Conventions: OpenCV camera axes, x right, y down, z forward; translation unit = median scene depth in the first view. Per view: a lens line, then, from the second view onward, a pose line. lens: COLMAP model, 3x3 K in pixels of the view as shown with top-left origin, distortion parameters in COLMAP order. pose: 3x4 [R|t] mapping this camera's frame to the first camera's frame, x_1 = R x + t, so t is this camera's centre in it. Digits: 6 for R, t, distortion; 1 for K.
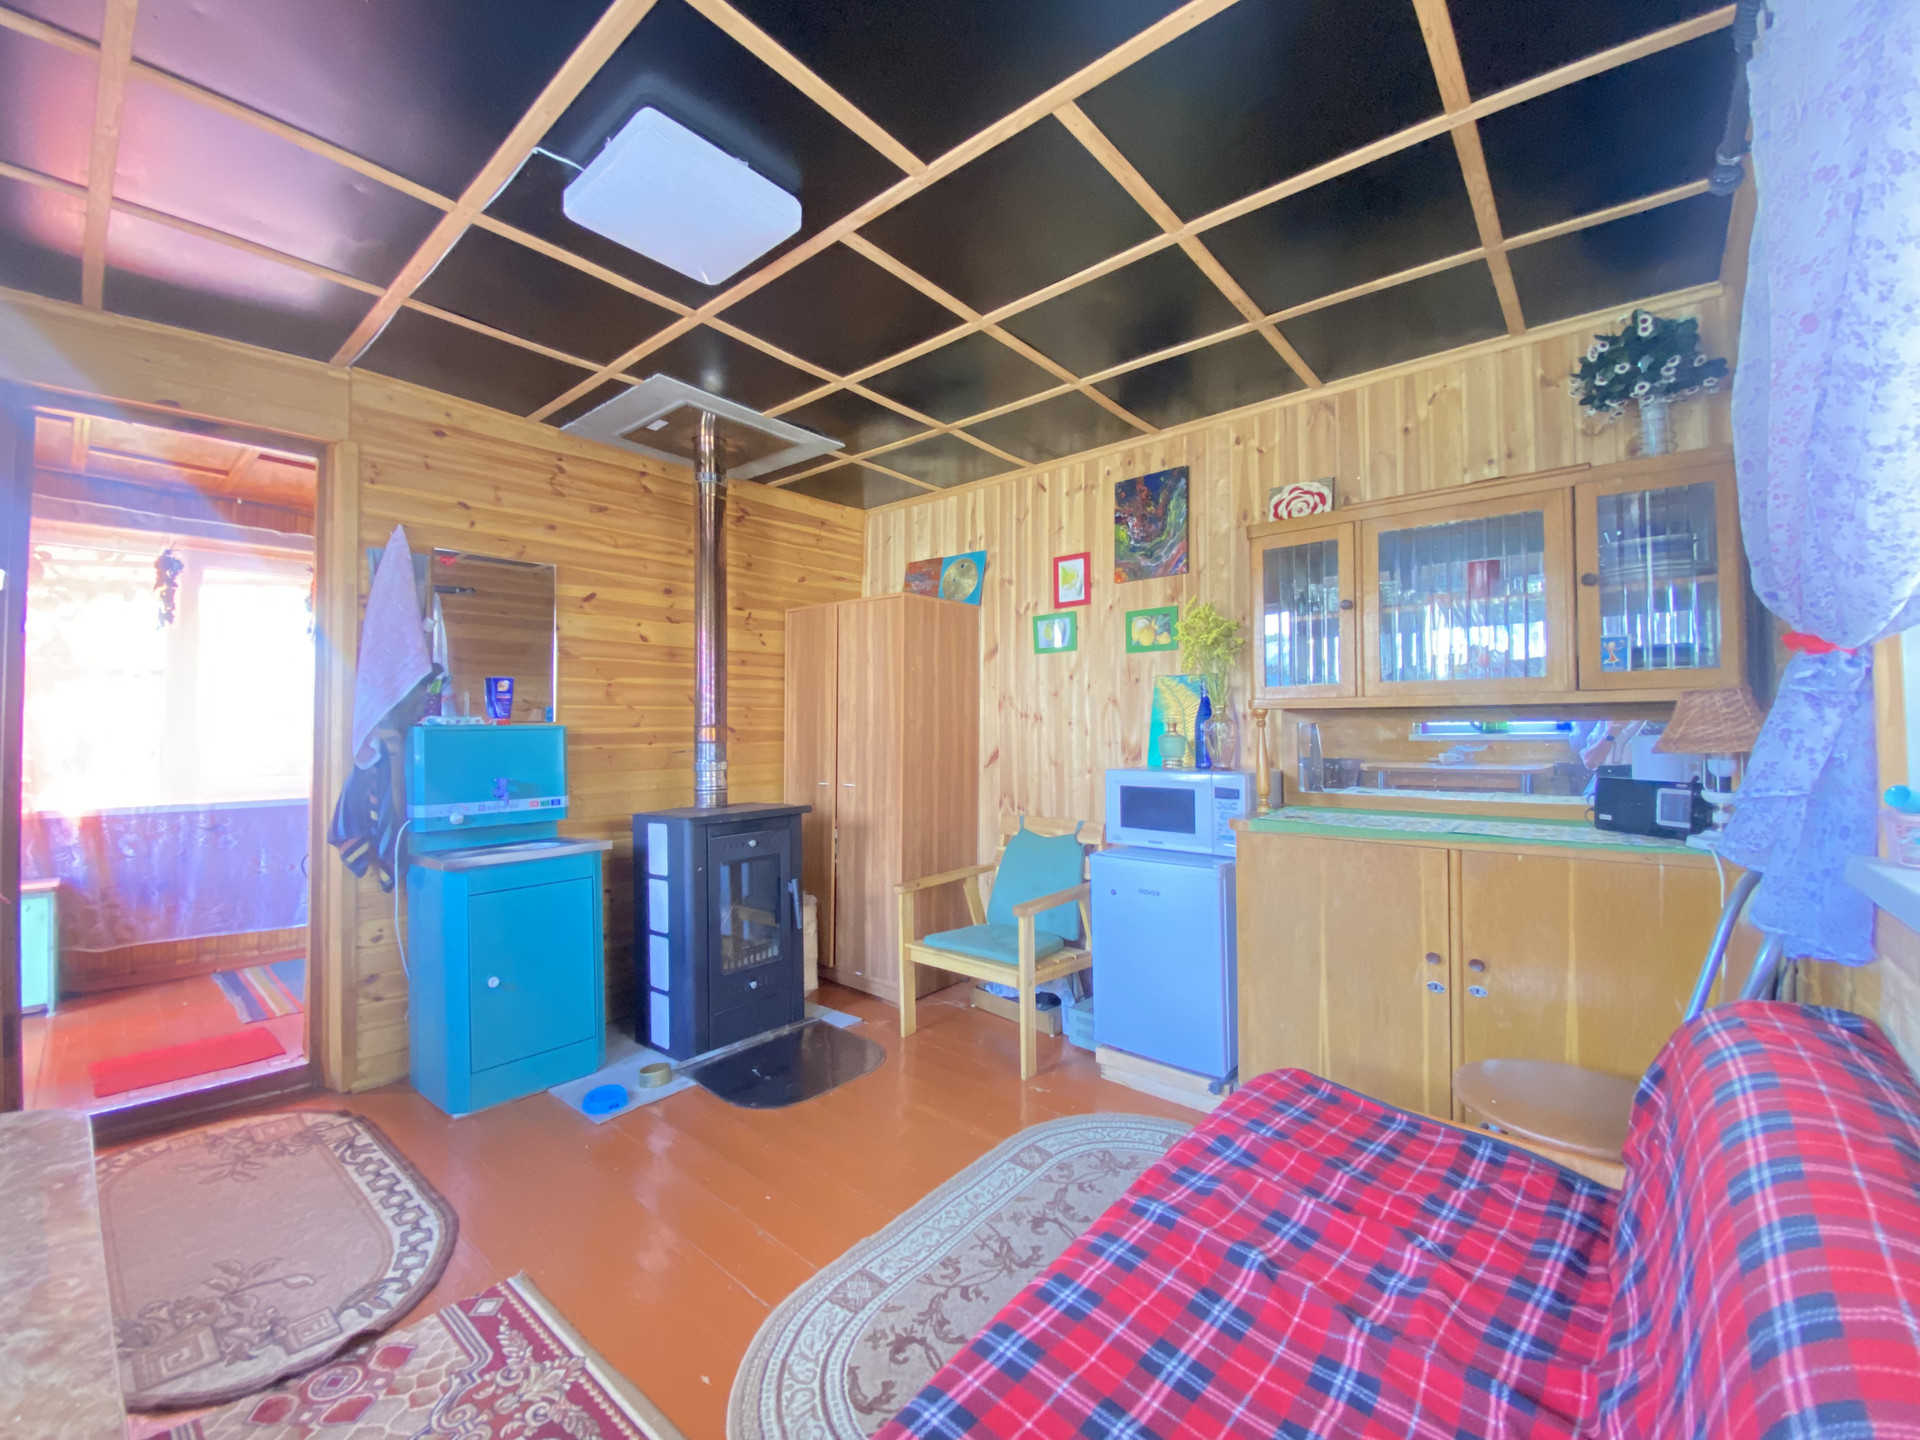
lens RADIAL K [[776.9, 0, 959.2], [0, 776.9, 718.3], [0, 0, 1]] dist [0.007645, -0.014184]
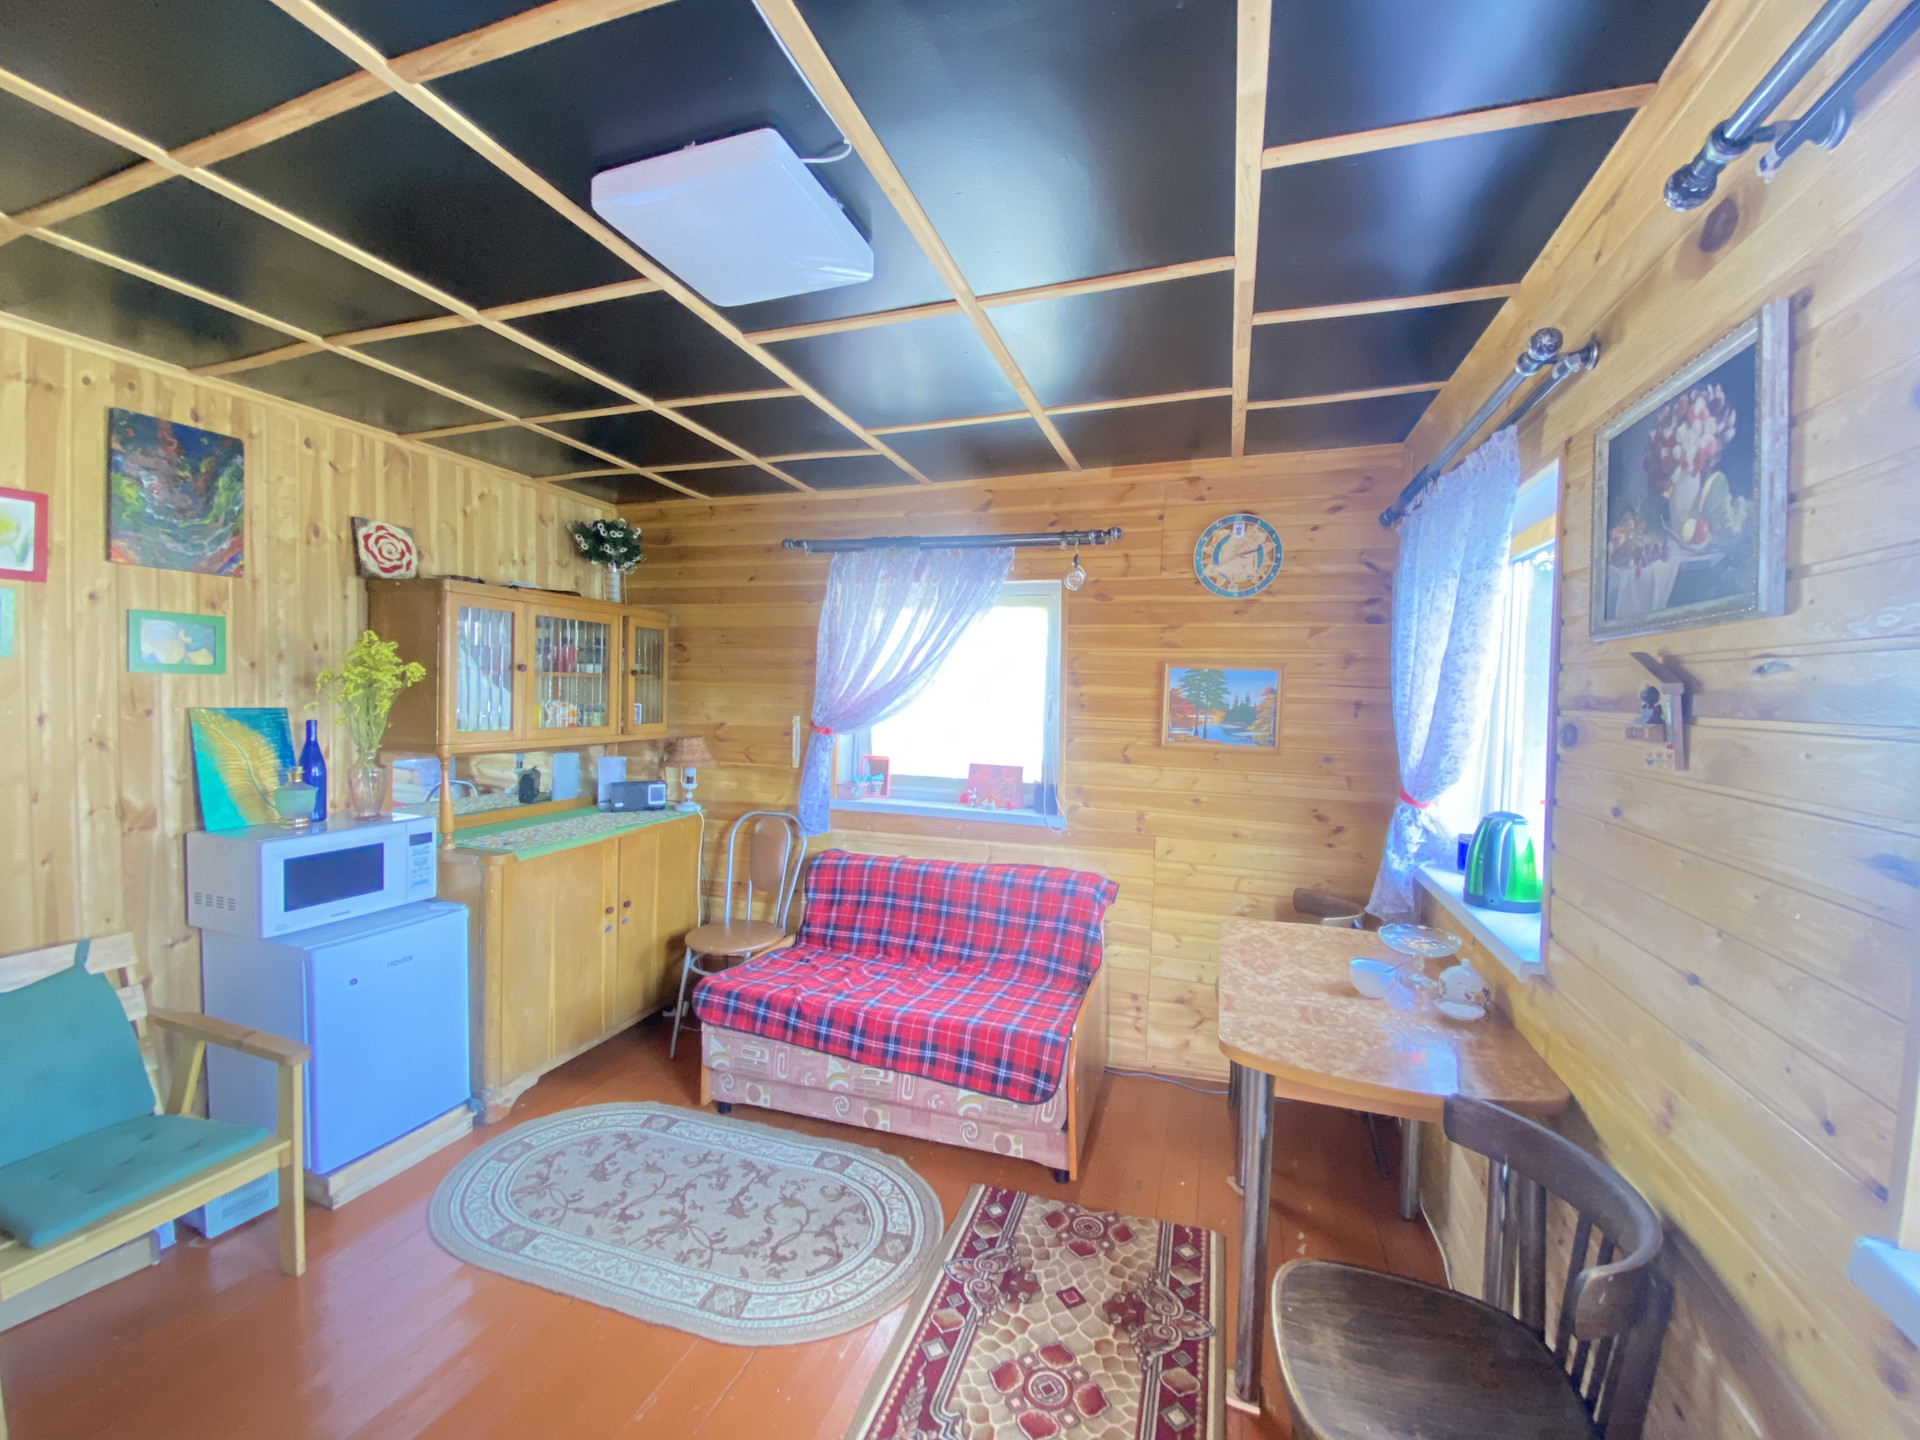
lens RADIAL K [[776.9, 0, 958.5], [0, 776.9, 716.2], [0, 0, 1]] dist [0.007645, -0.014184]
pose [[-0.376496, -0.028395, 0.925983, -0.708263], [-0.035204, 0.999247, 0.016328, -0.085851], [-0.925749, -0.026451, -0.377212, 0.620488]]
